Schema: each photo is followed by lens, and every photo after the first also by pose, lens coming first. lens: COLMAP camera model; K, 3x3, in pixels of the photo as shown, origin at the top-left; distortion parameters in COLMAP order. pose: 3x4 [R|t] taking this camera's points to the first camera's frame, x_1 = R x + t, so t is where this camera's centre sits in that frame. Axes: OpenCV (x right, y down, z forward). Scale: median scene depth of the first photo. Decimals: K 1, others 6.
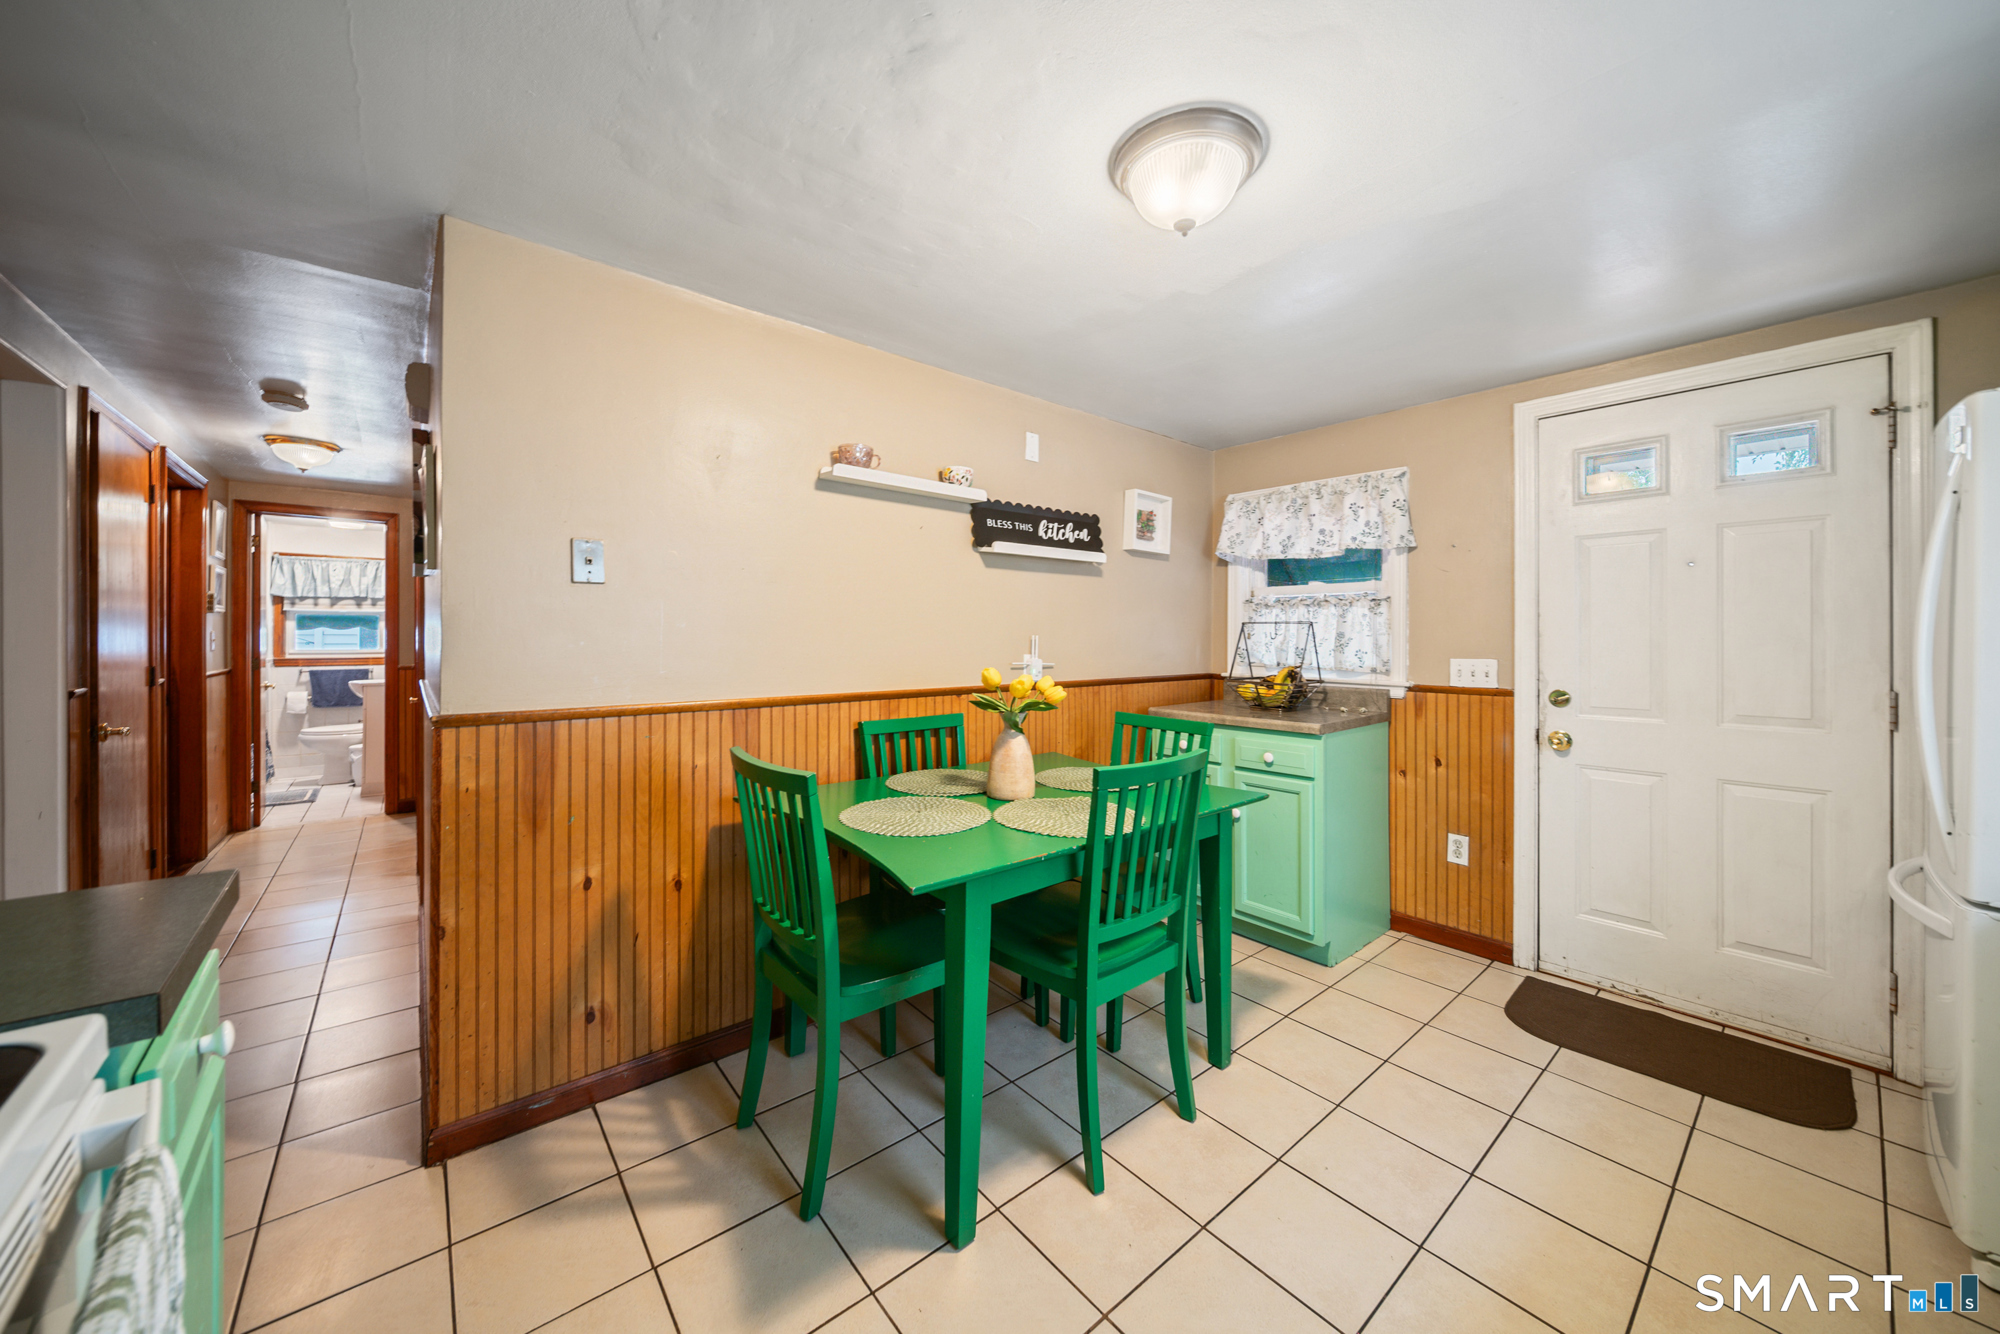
lens RADIAL K [[698.2, 0, 988.6], [0, 698.2, 629.3], [0, 0, 1]] dist [-0.007041, -0.000016]
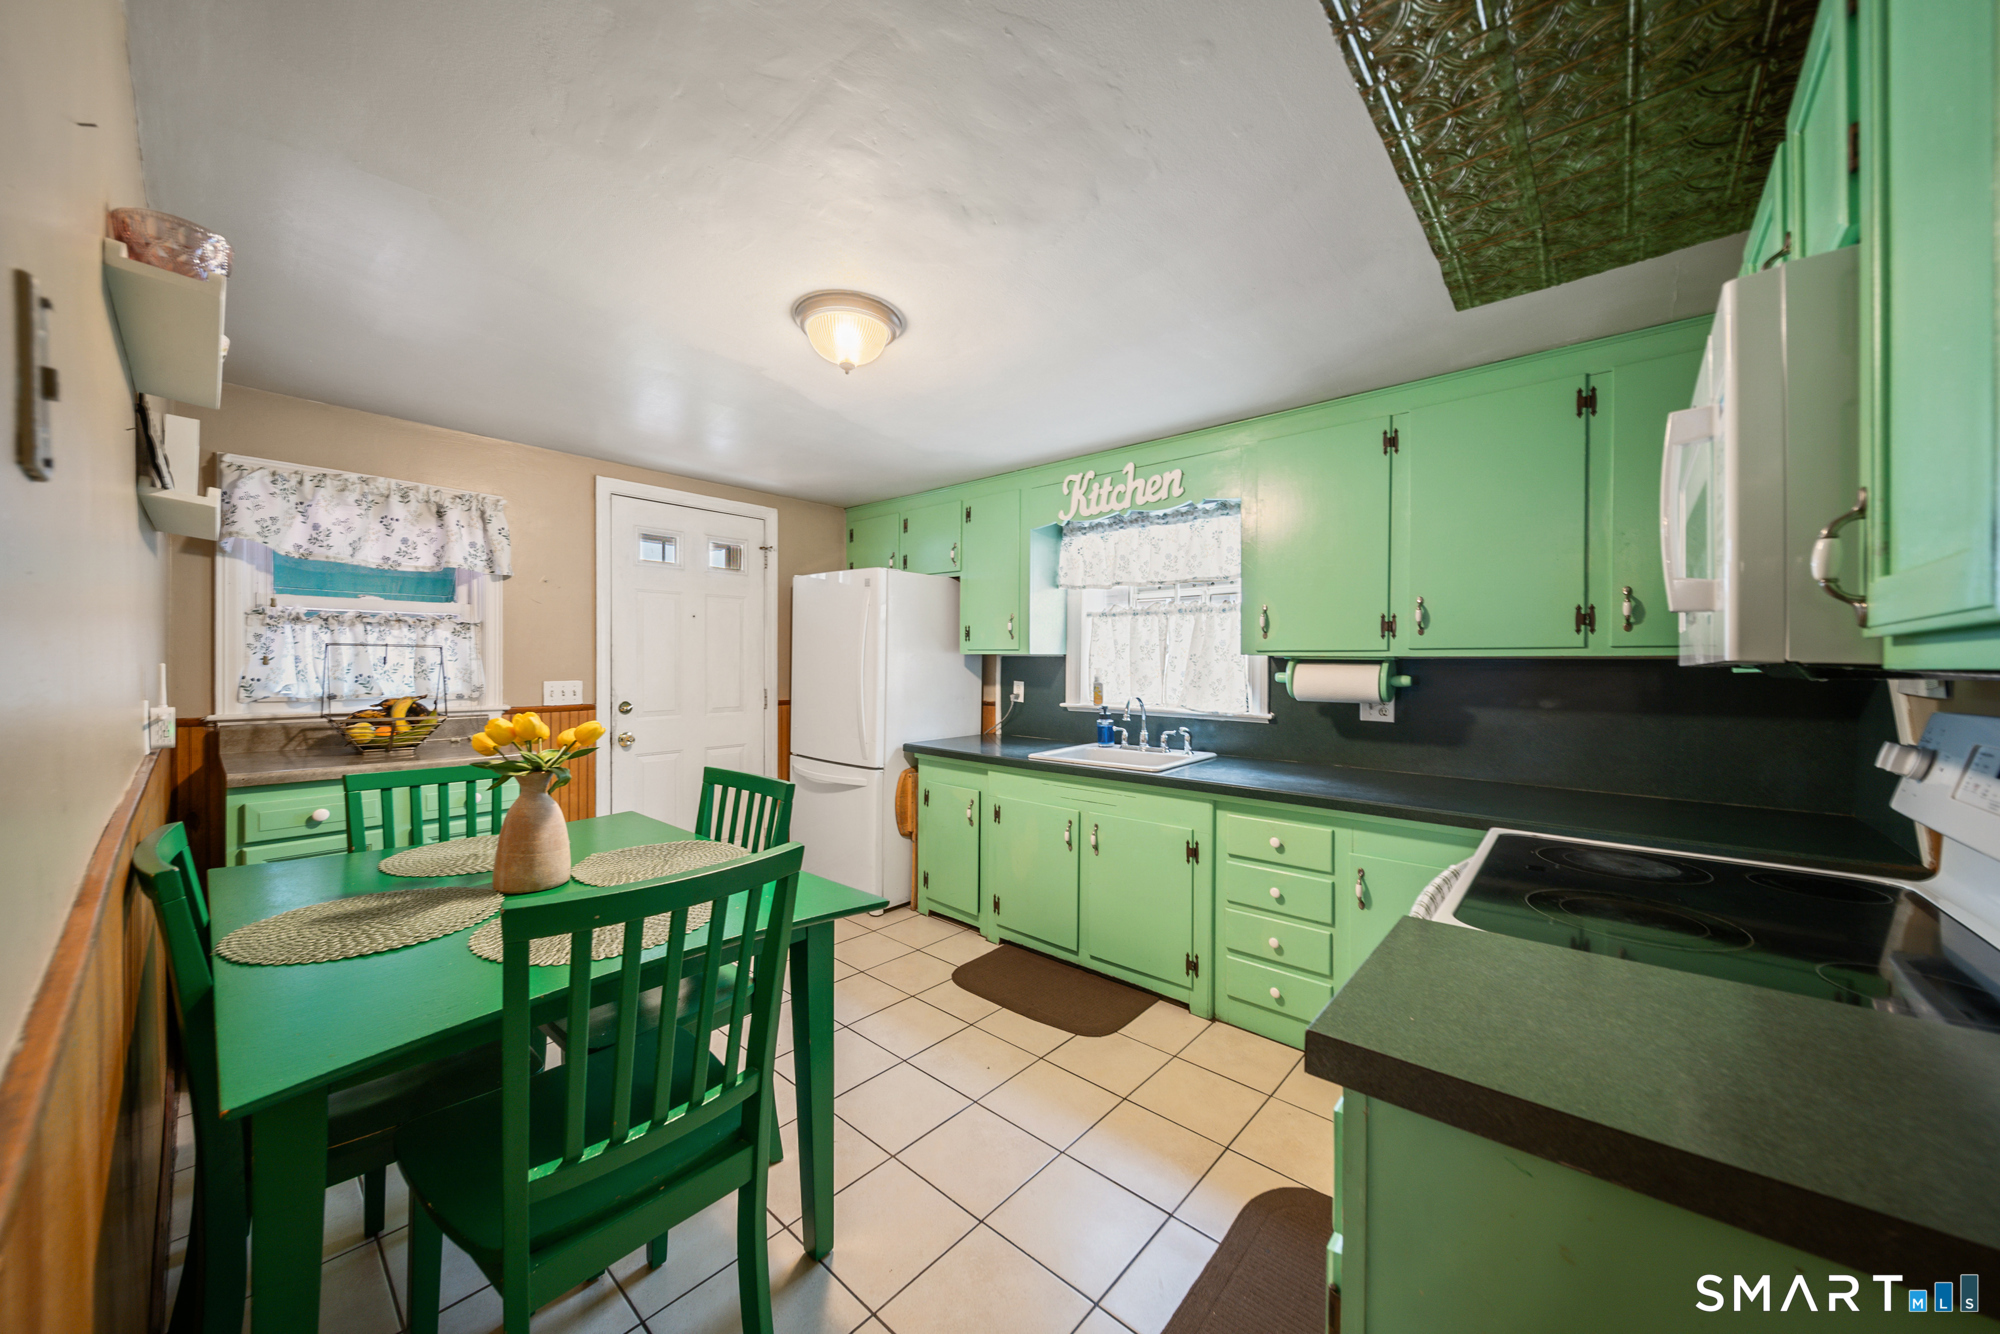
lens RADIAL K [[704.7, 0, 1000.0], [0, 704.7, 667.0], [0, 0, 1]] dist [-0.000521, -0.000042]
pose [[-0.160789, -0.004548, 0.986978, -0.537364], [-0.008271, 0.999960, 0.003260, 0.008615], [-0.986954, -0.007639, -0.160820, 0.428521]]
